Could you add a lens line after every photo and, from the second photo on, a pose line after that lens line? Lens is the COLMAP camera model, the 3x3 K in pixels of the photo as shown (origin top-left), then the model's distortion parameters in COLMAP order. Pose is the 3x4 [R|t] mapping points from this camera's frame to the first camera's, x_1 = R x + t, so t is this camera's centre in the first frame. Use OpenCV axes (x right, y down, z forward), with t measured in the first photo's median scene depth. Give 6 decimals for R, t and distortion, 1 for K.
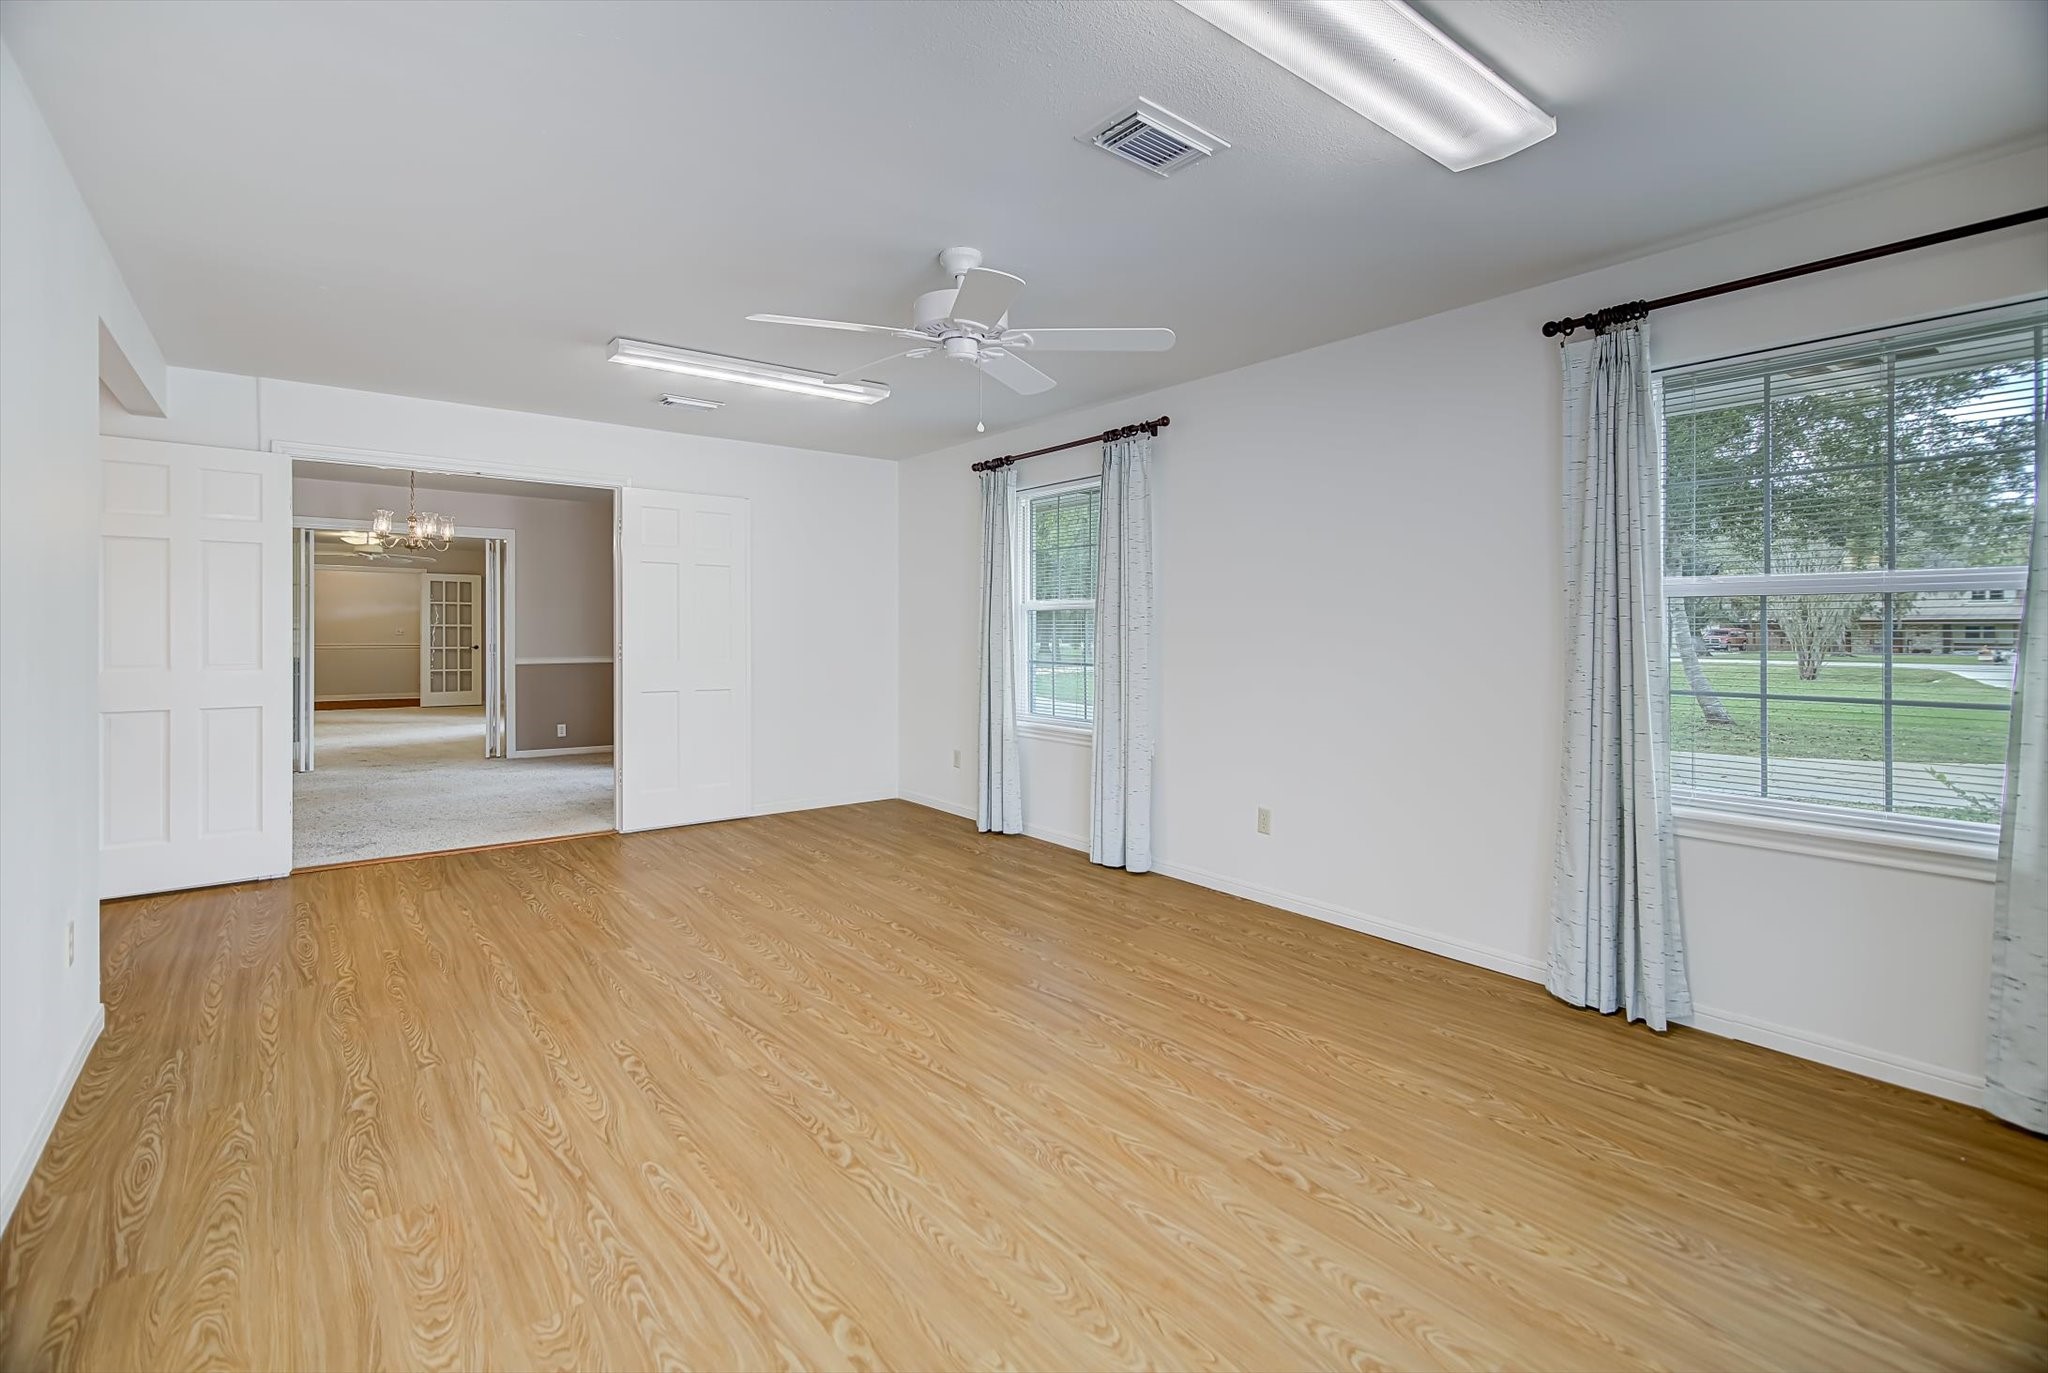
lens RADIAL K [[907.5, 0, 1022.1], [0, 907.5, 640.6], [0, 0, 1]] dist [0.004336, -0.000997]
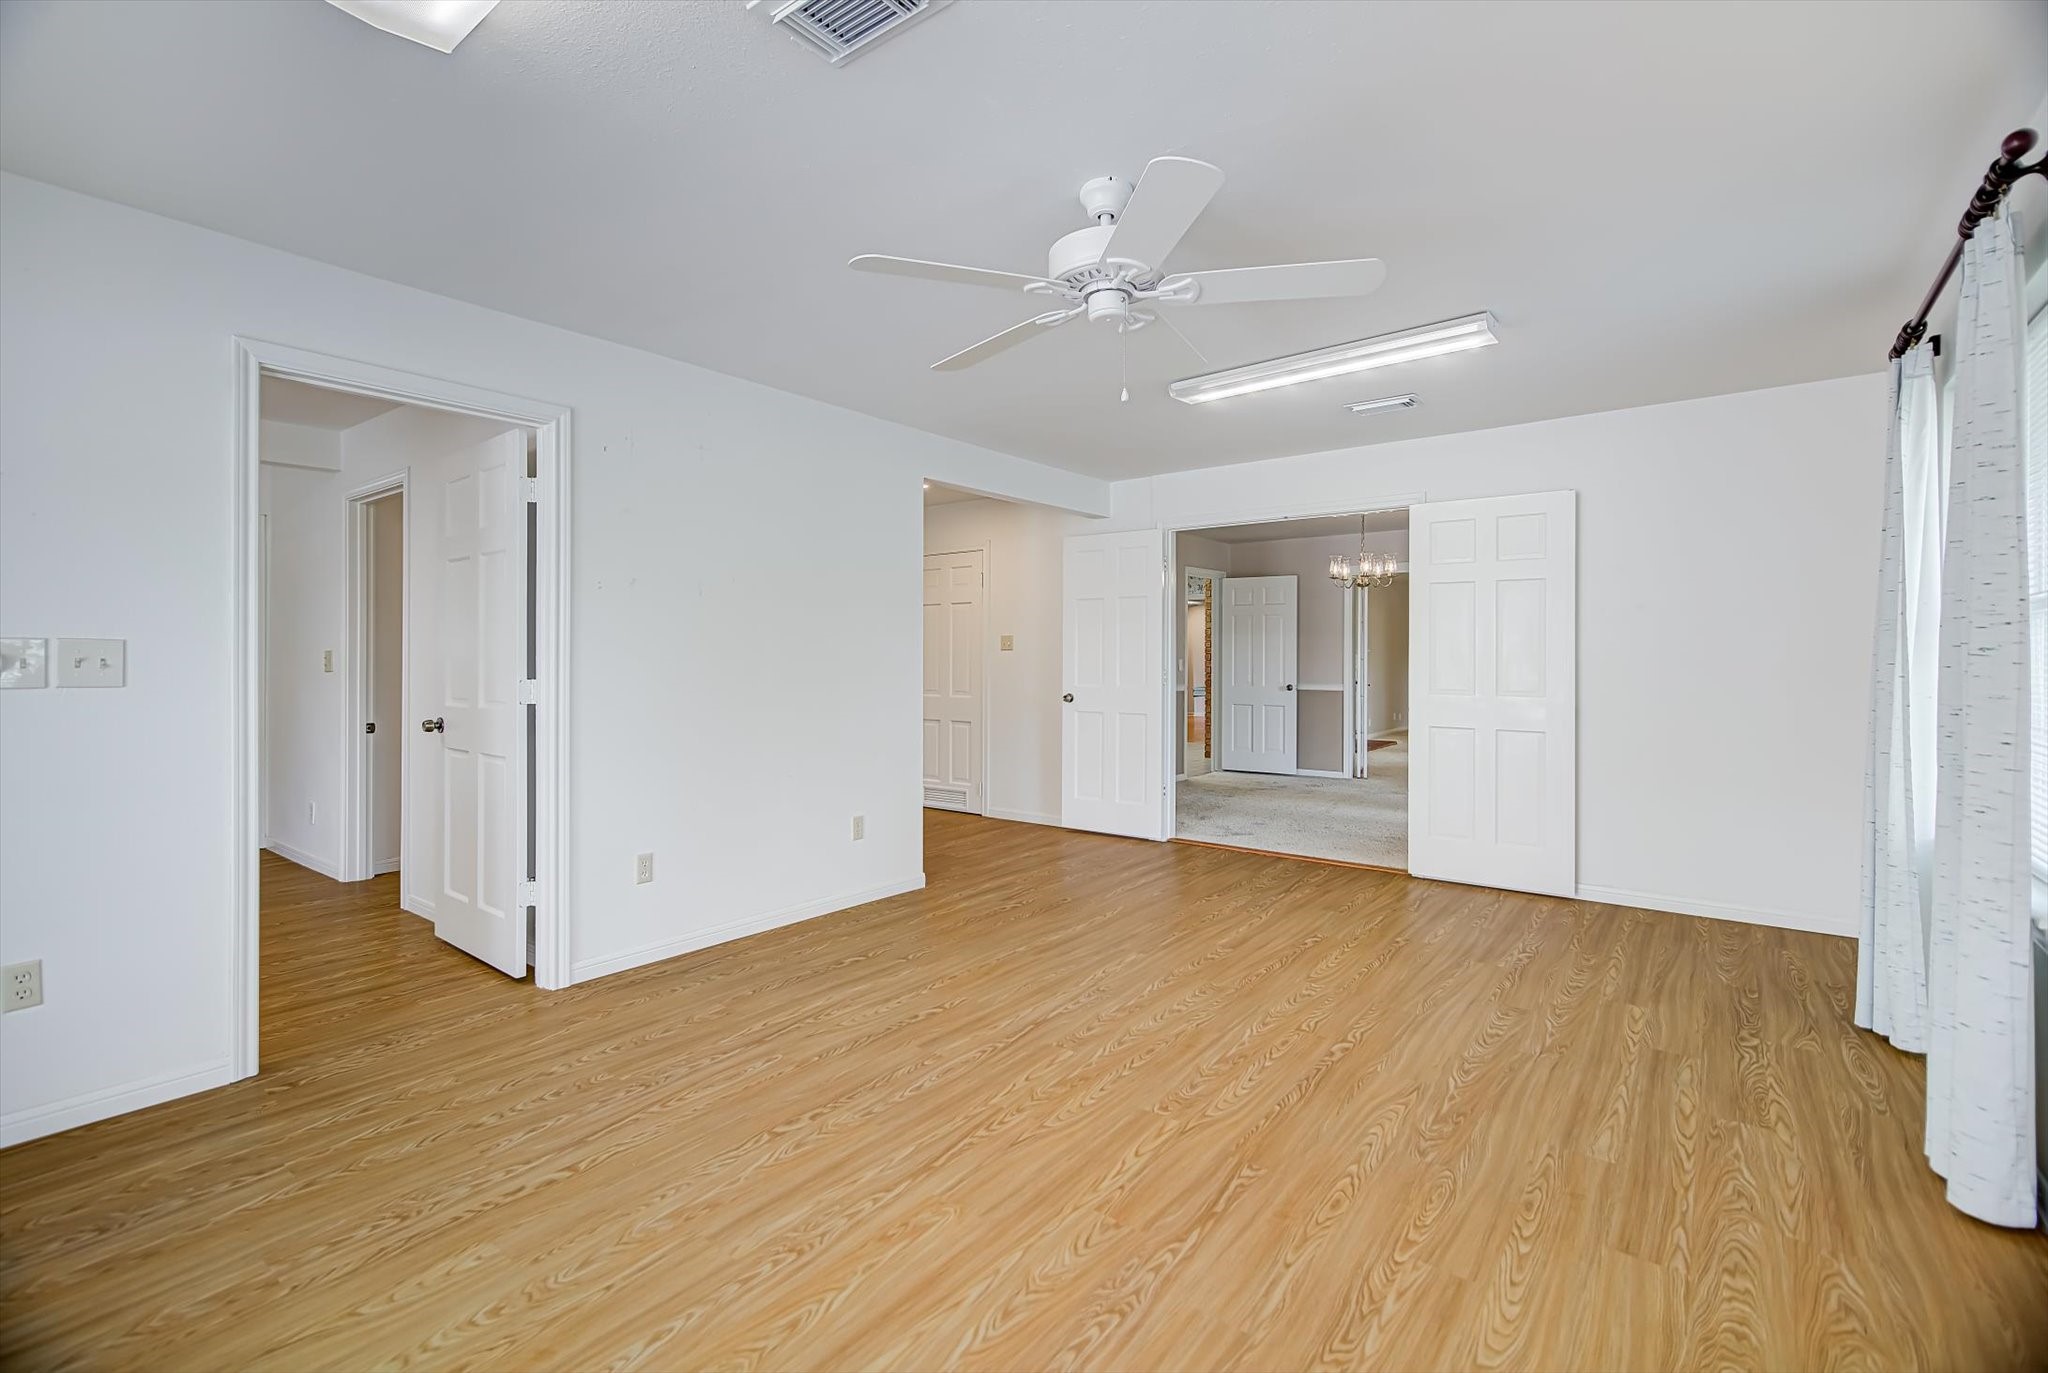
lens RADIAL K [[907.5, 0, 1025.9], [0, 907.5, 665.3], [0, 0, 1]] dist [0.004336, -0.000997]
pose [[0.248530, 0.002690, -0.968620, 0.715852], [-0.011569, 0.999933, -0.000192, -0.000855], [0.968555, 0.011253, 0.248545, 0.749856]]
